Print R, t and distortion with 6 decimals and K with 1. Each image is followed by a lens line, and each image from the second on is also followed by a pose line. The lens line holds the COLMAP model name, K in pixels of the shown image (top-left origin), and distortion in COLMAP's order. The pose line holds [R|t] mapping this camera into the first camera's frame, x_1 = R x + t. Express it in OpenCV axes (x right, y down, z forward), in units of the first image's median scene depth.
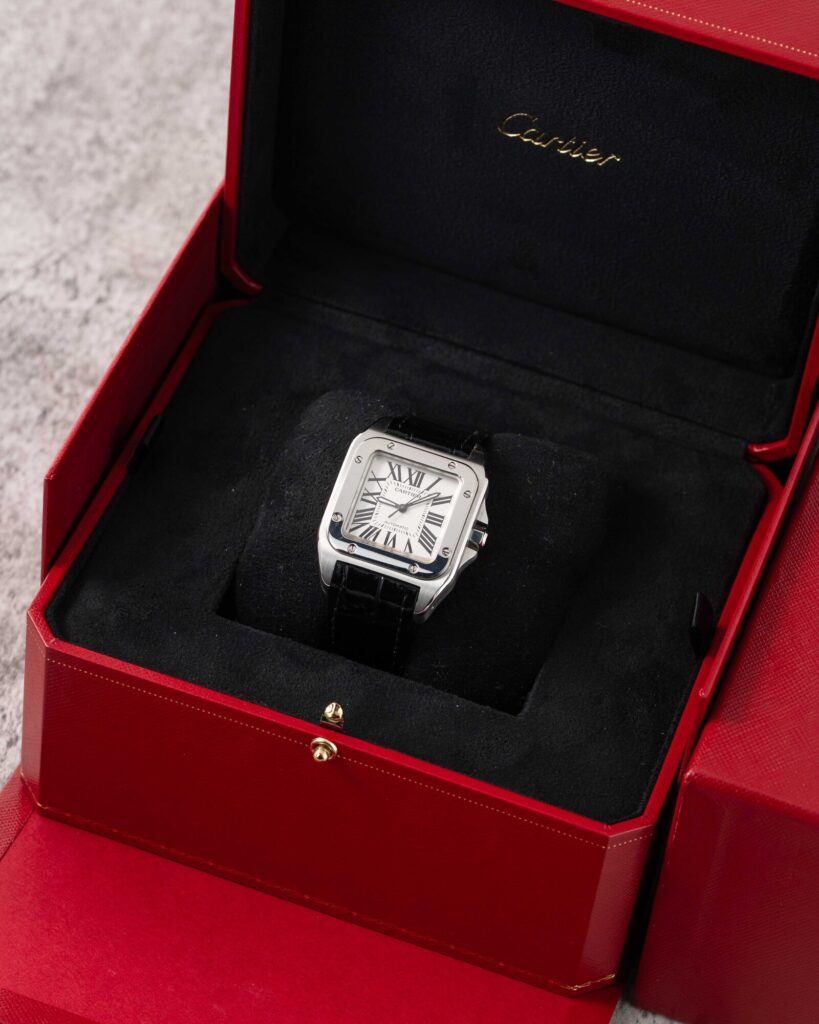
lens RADIAL K [[4677.4, 0, 411.9], [0, 4677.4, 512.2], [0, 0, 1]] dist [0.065987, 0.000000]
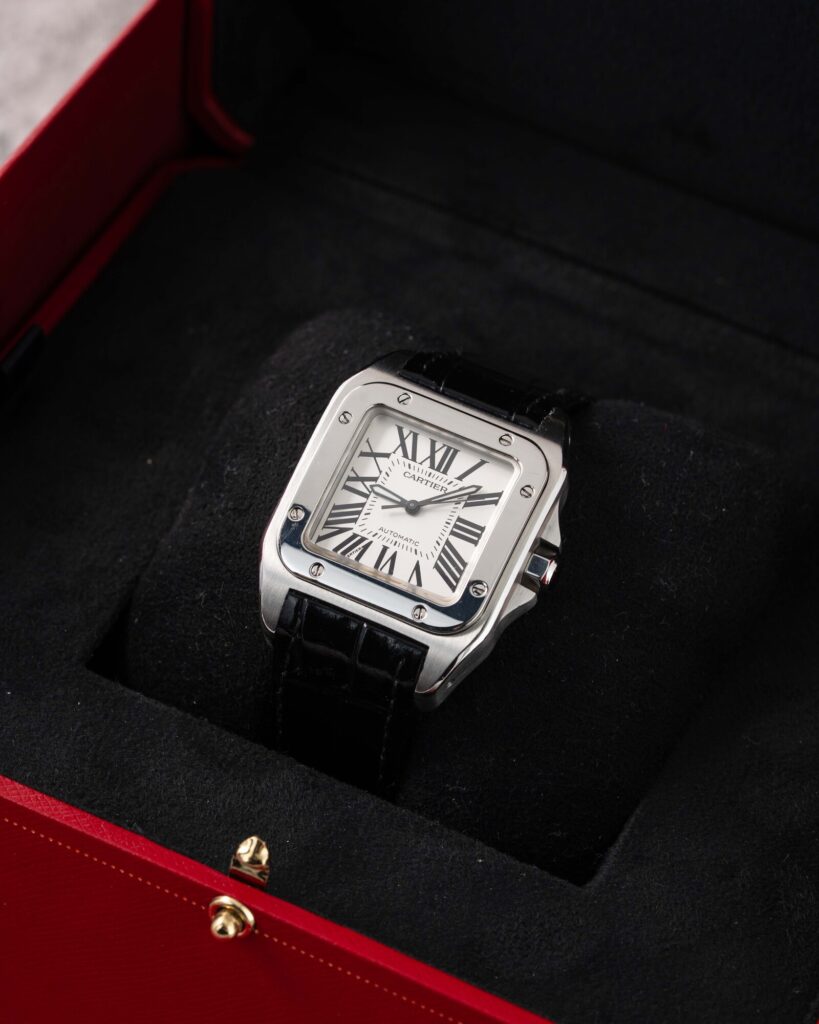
lens RADIAL K [[4677.4, 0, 404.3], [0, 4677.4, 512.0], [0, 0, 1]] dist [0.065987, 0.000000]
pose [[0.993056, 0.077732, -0.088307, 0.047300], [-0.079972, 0.996552, -0.022110, 0.012378], [0.086284, 0.029018, 0.995848, 0.427958]]
